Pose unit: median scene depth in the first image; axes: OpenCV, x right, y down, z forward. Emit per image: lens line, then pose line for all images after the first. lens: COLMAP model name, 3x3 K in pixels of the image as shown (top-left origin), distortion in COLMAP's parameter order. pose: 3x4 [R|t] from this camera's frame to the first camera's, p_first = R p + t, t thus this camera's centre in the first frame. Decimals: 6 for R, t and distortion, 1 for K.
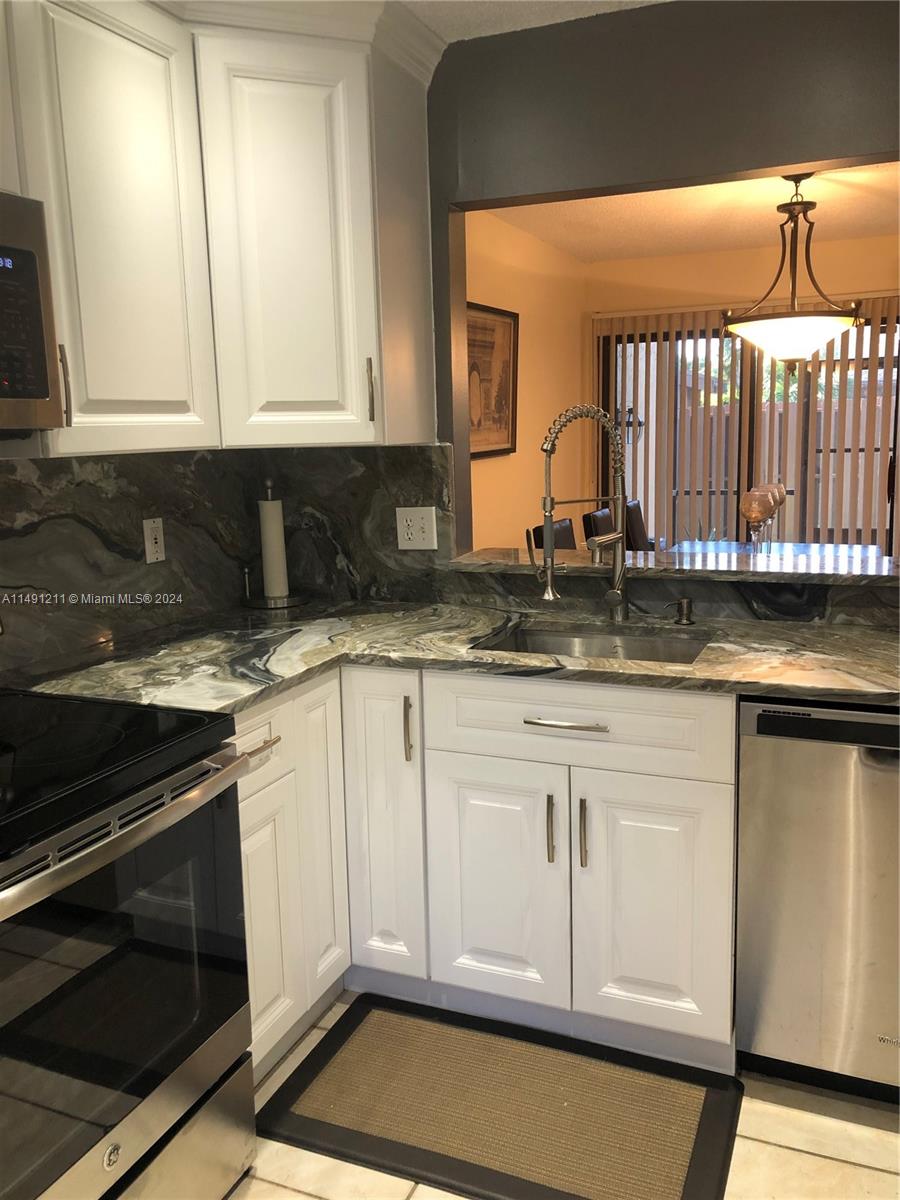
lens RADIAL K [[966.9, 0, 450.0], [0, 966.9, 600.0], [0, 0, 1]] dist [0.044682, -0.000585]
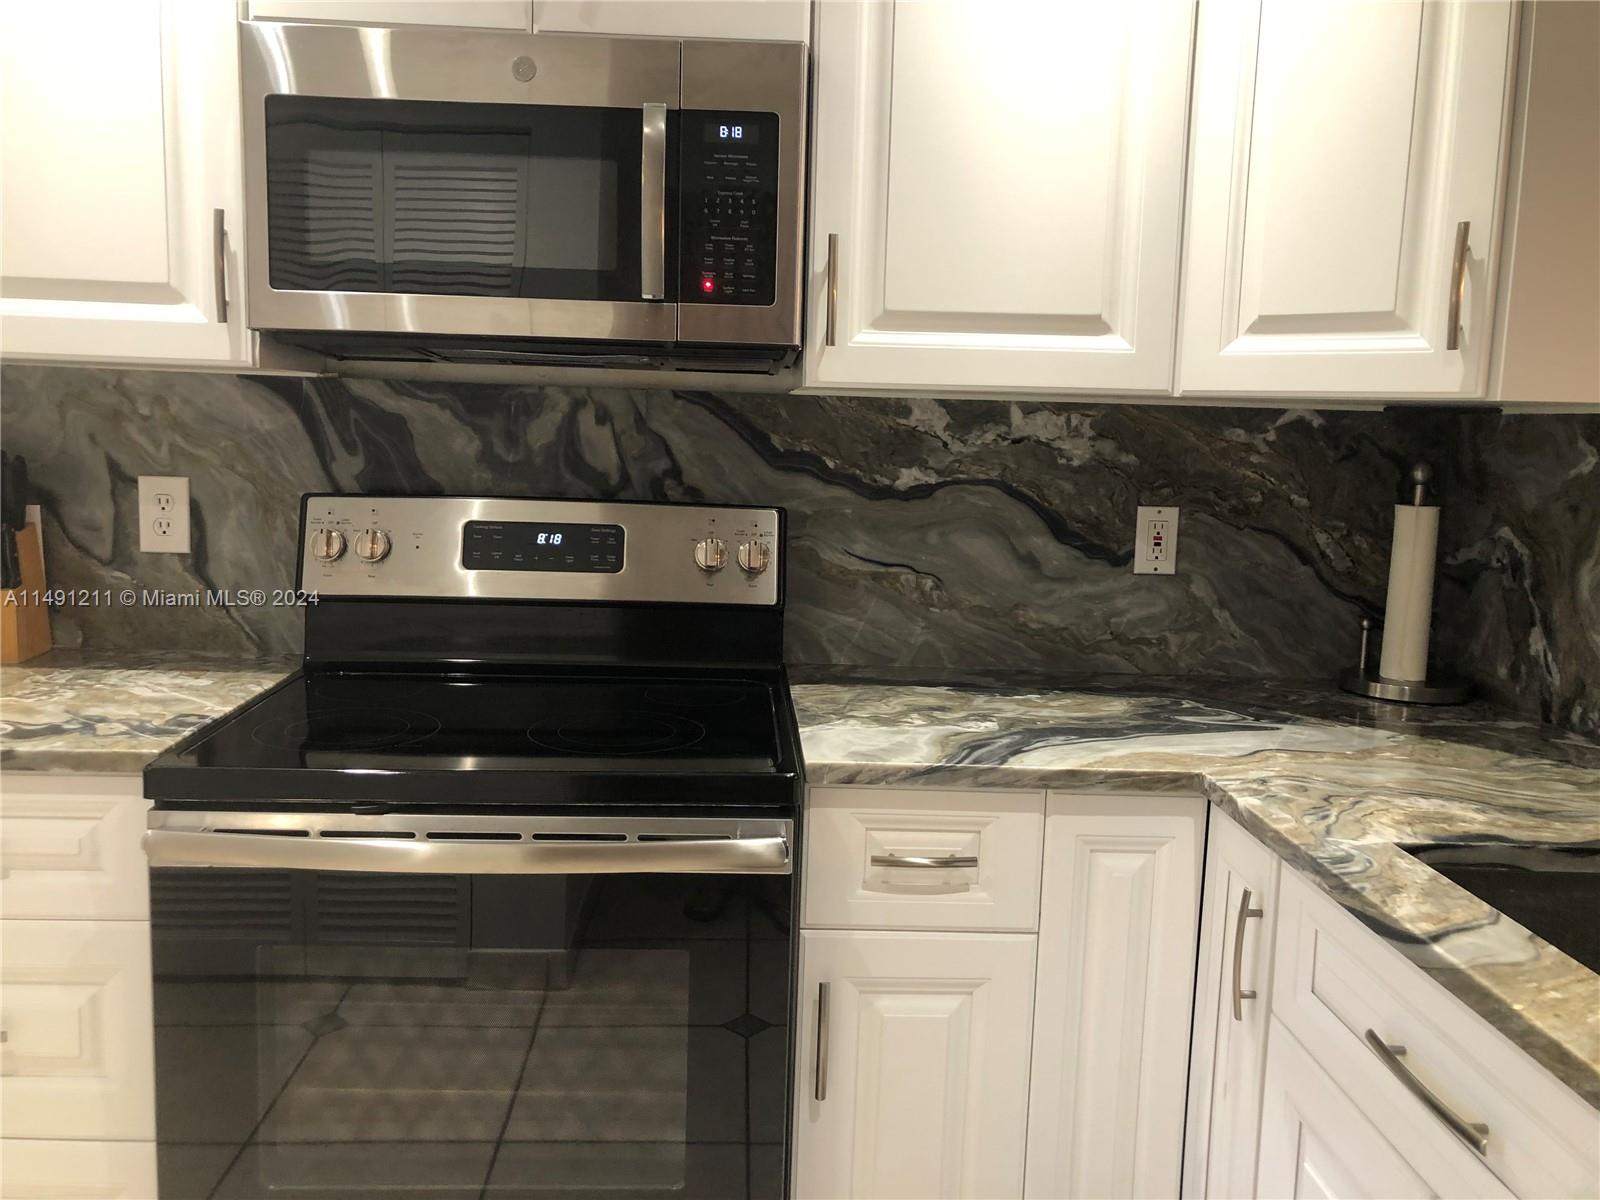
lens RADIAL K [[1289.2, 0, 800.0], [0, 1289.2, 600.0], [0, 0, 1]] dist [0.044682, -0.000585]
pose [[0.440905, 0.165296, -0.882202, 0.373992], [-0.197751, 0.976633, 0.084158, -0.050634], [0.875498, 0.137351, 0.463290, 0.416980]]
